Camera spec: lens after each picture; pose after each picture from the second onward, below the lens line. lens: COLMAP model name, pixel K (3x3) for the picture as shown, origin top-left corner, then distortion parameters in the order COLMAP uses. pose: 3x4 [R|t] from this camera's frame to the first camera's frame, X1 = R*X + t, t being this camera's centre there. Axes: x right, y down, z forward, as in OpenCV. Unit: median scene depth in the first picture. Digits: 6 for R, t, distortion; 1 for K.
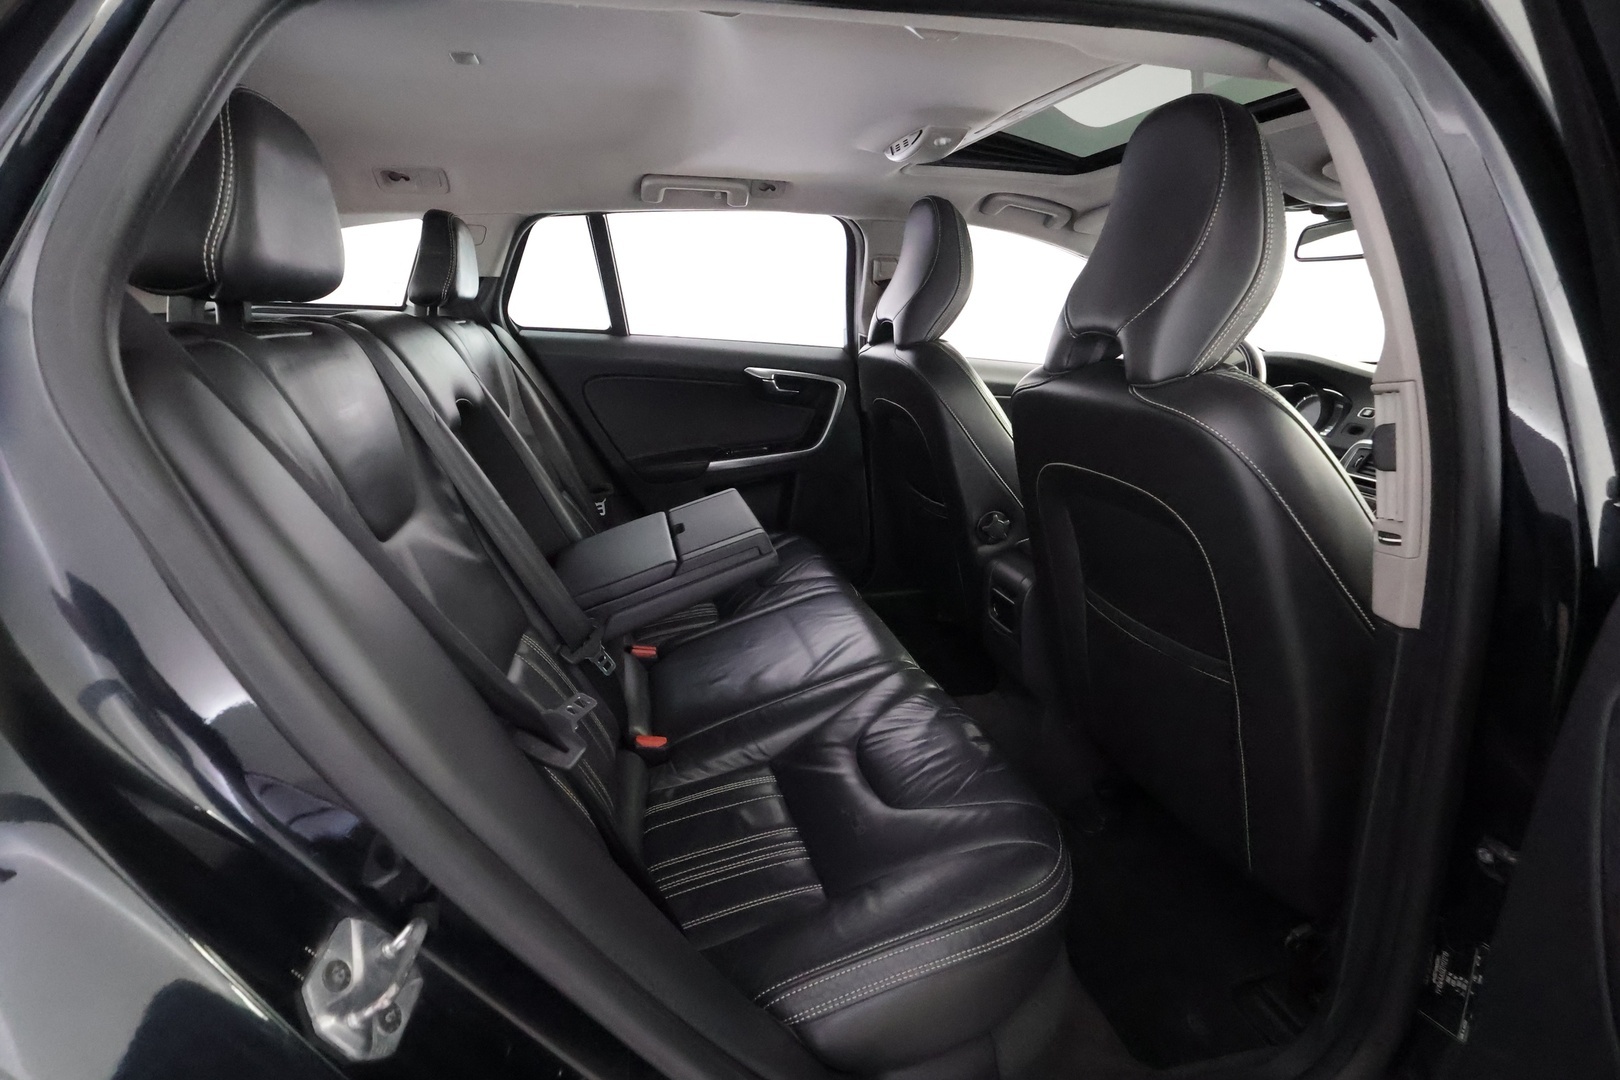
lens RADIAL K [[755.4, 0, 810.4], [0, 755.4, 536.7], [0, 0, 1]] dist [-0.004548, 0.003556]
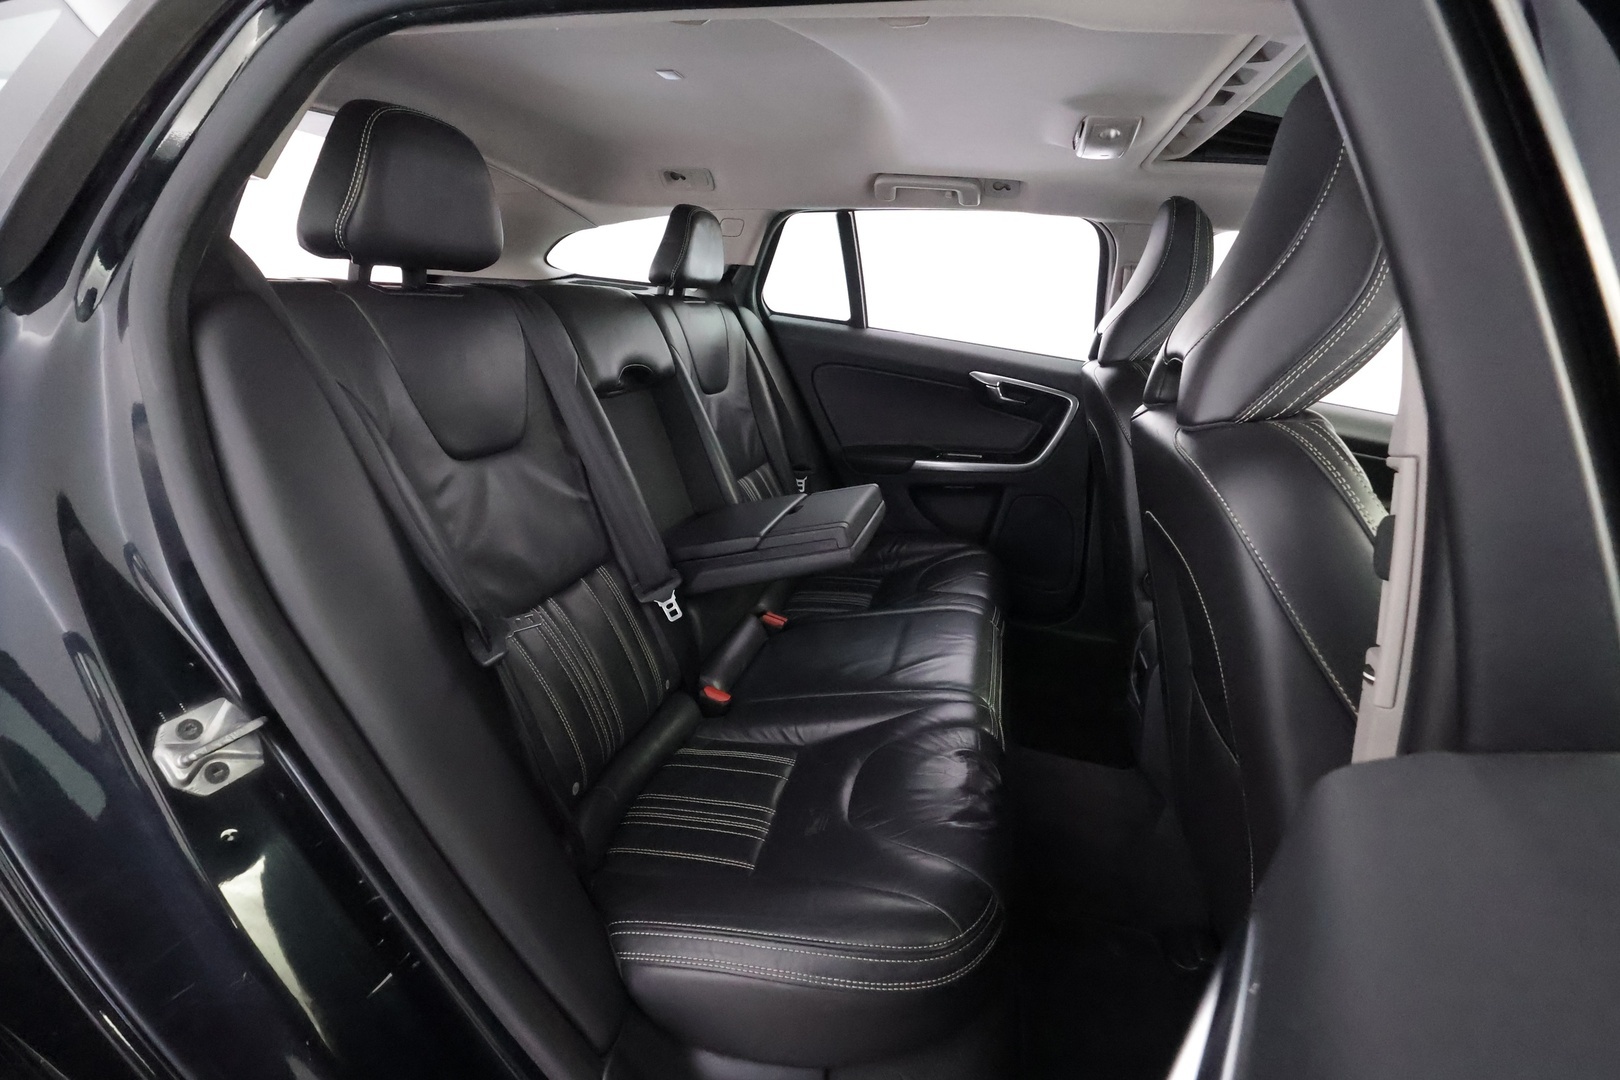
lens RADIAL K [[755.4, 0, 802.9], [0, 755.4, 532.7], [0, 0, 1]] dist [-0.004548, 0.003556]
pose [[0.878161, 0.201019, -0.434079, 0.217759], [-0.203270, 0.978231, 0.041788, -0.018594], [0.433029, 0.051539, 0.899905, 0.044946]]
